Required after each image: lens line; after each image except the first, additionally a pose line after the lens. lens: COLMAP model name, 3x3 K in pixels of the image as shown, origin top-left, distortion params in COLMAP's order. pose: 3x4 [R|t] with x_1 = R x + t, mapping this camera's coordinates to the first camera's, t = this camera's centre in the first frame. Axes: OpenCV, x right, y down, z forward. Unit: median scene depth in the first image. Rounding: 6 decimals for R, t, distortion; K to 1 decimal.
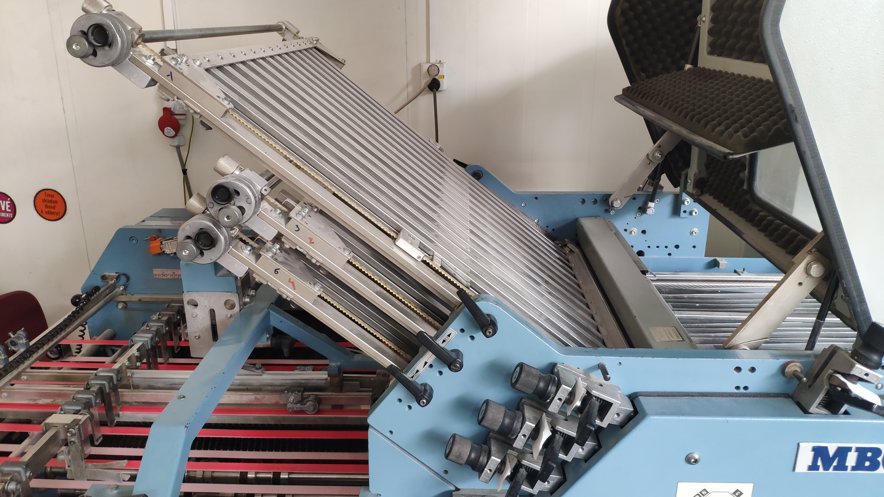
lens RADIAL K [[685.3, 0, 442.0], [0, 685.3, 248.5], [0, 0, 1]] dist [0.009995, -0.002381]
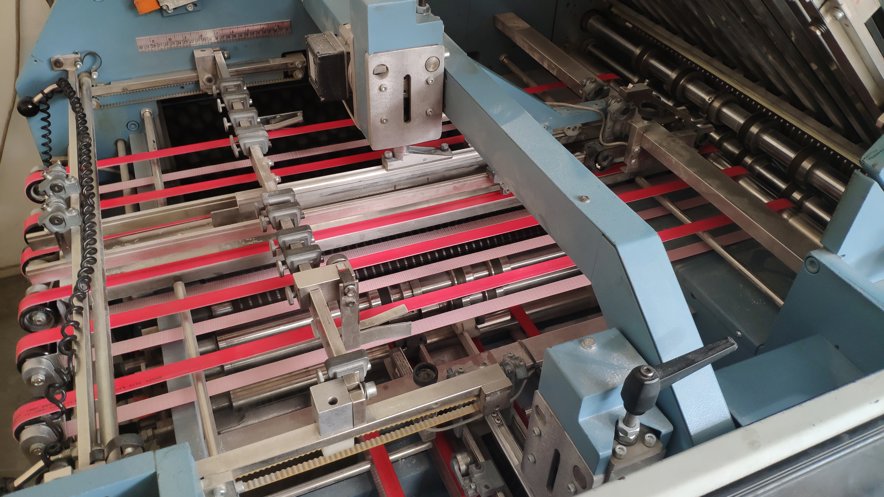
lens RADIAL K [[685.3, 0, 442.0], [0, 685.3, 248.5], [0, 0, 1]] dist [0.009995, -0.002381]
pose [[0.908420, -0.243481, 0.339837, -0.567348], [0.101246, 0.916828, 0.386232, -0.011681], [-0.405612, -0.316453, 0.857517, 0.352973]]
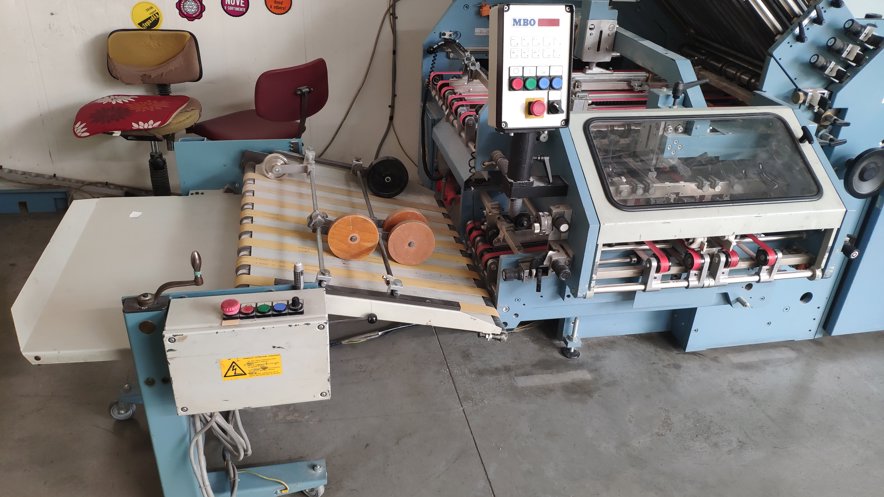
lens RADIAL K [[685.3, 0, 442.0], [0, 685.3, 248.5], [0, 0, 1]] dist [0.009995, -0.002381]
pose [[0.970498, -0.070586, 0.230547, -1.159971], [0.025900, 0.981175, 0.191378, 0.284806], [-0.239715, -0.179761, 0.954056, -0.666520]]
